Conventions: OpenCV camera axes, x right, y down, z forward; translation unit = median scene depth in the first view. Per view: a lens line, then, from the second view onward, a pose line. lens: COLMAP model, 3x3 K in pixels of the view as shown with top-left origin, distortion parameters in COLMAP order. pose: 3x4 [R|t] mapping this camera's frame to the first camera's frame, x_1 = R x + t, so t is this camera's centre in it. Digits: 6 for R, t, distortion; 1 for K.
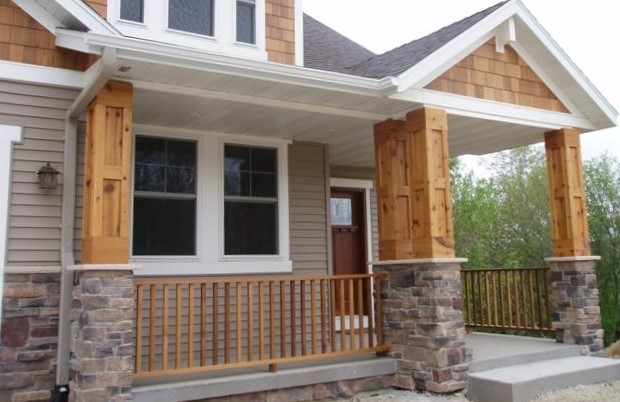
lens RADIAL K [[726.9, 0, 310.0], [0, 726.9, 201.0], [0, 0, 1]] dist [-0.013236, 0.001130]
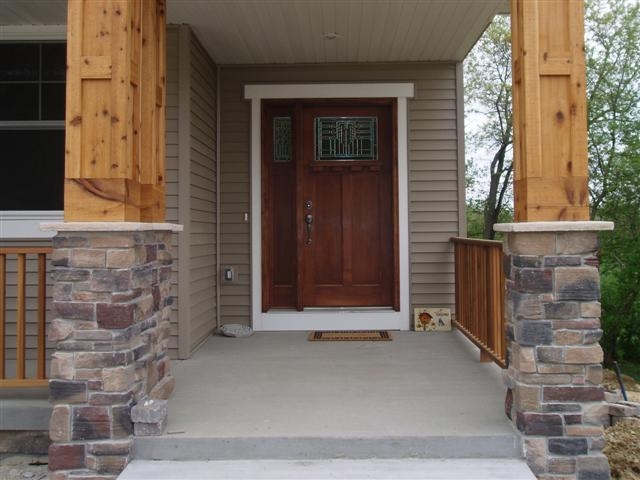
lens RADIAL K [[818.6, 0, 320.0], [0, 818.6, 240.0], [0, 0, 1]] dist [-0.026632, -0.046449]
pose [[0.807990, 0.028516, -0.588506, 0.620362], [0.039209, 0.994012, 0.101998, 0.040063], [0.587890, -0.105489, 0.802033, 0.639013]]
